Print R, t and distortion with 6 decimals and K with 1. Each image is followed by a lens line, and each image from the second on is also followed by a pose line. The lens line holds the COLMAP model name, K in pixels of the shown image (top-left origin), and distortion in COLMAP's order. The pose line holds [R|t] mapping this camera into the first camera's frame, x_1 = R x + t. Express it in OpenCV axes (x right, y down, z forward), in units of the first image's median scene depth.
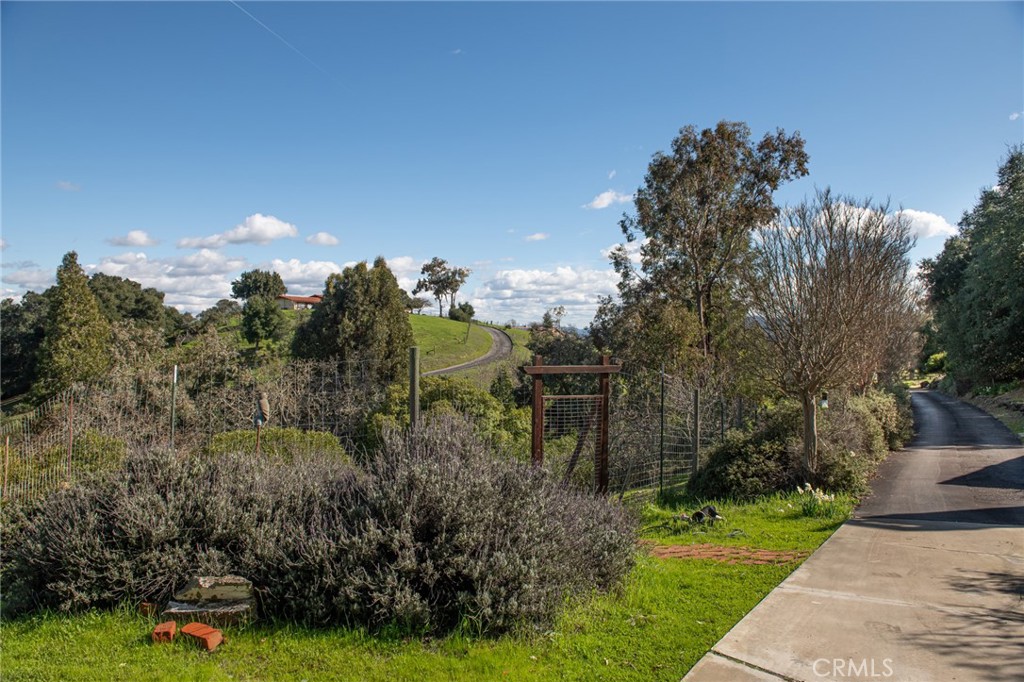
lens RADIAL K [[733.3, 0, 517.0], [0, 733.3, 342.7], [0, 0, 1]] dist [-0.042574, -0.010963]
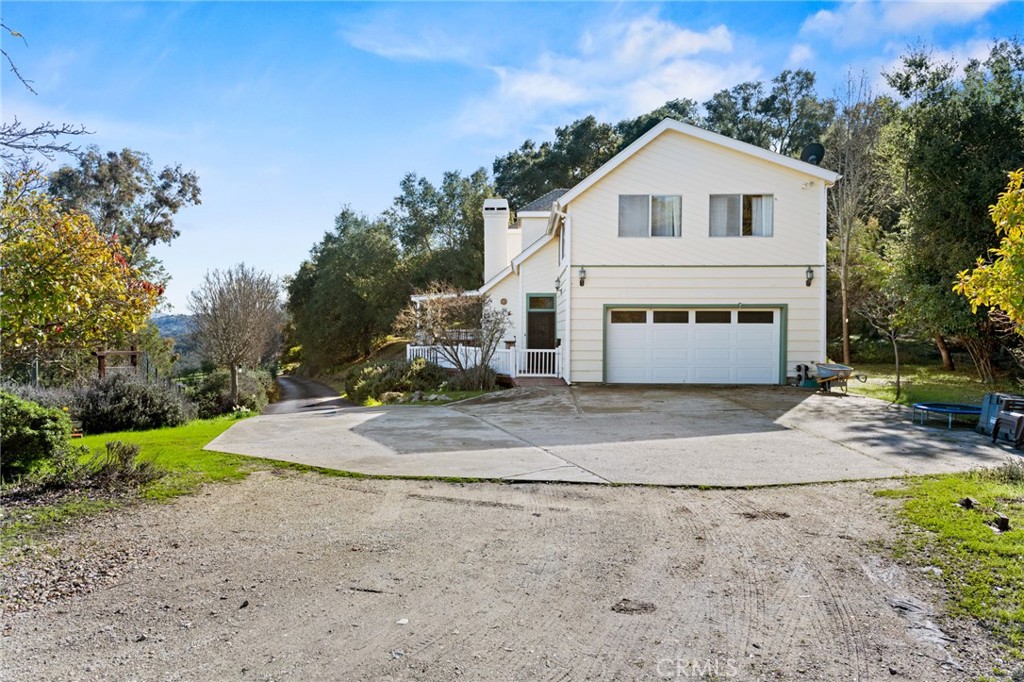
lens RADIAL K [[733.3, 0, 515.1], [0, 733.3, 341.0], [0, 0, 1]] dist [-0.042574, -0.010963]
pose [[0.683287, -0.005370, 0.730130, -0.145220], [0.002980, 0.999985, 0.004566, 0.000061], [-0.730144, -0.000944, 0.683293, -0.253037]]
